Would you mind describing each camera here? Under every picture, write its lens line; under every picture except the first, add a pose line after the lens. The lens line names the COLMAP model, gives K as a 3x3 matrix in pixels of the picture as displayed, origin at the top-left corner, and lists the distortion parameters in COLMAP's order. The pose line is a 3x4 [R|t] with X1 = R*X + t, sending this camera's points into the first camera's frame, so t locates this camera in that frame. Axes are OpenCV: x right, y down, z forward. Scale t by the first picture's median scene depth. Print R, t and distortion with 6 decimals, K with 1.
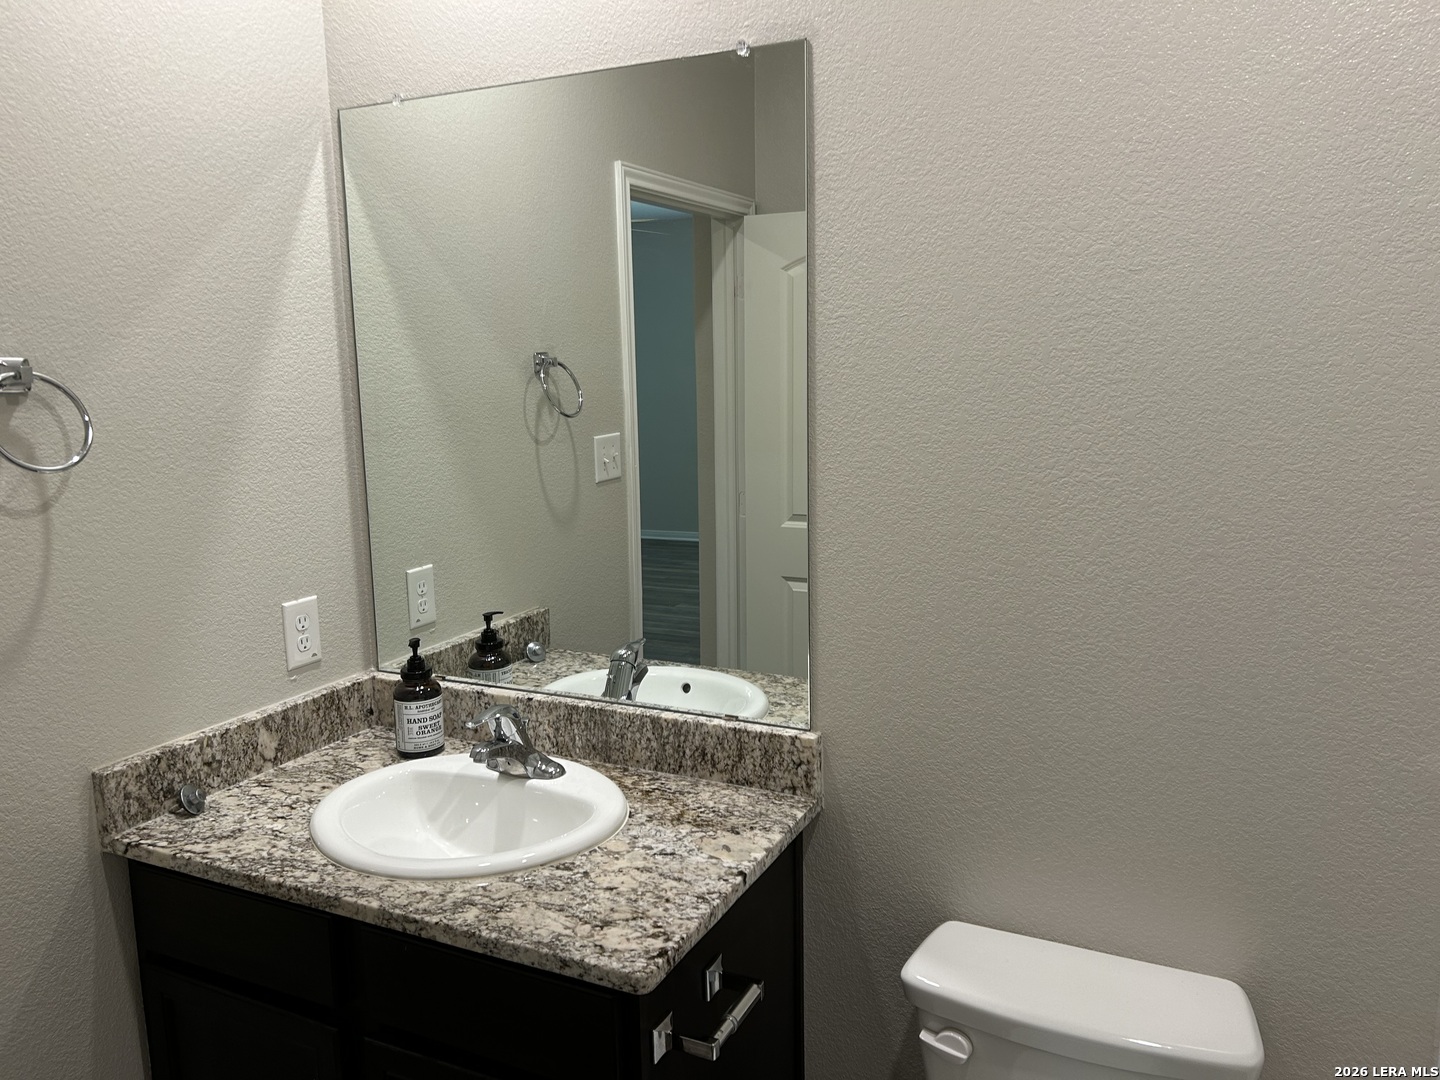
lens RADIAL K [[1092.4, 0, 708.8], [0, 1092.4, 530.6], [0, 0, 1]] dist [0.024125, -0.026589]
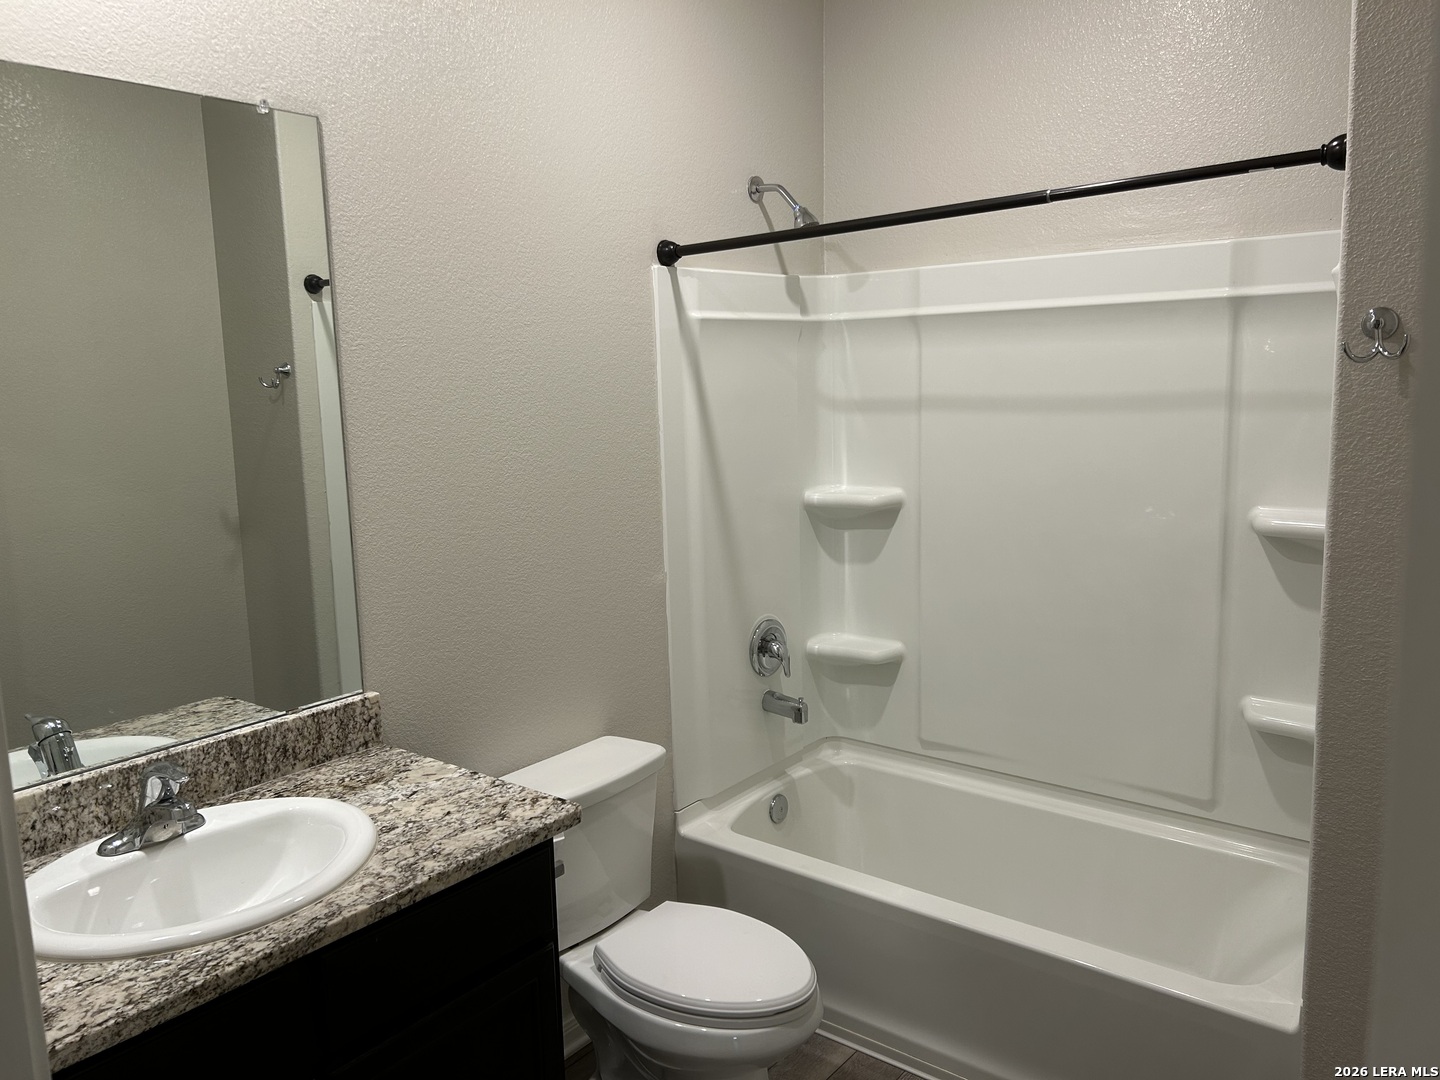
lens RADIAL K [[1092.4, 0, 717.5], [0, 1092.4, 545.1], [0, 0, 1]] dist [0.024125, -0.026589]
pose [[0.208928, -0.133490, 0.968777, -0.936661], [0.187996, 0.977645, 0.094168, -0.012601], [-0.959691, 0.162451, 0.229353, 0.326234]]
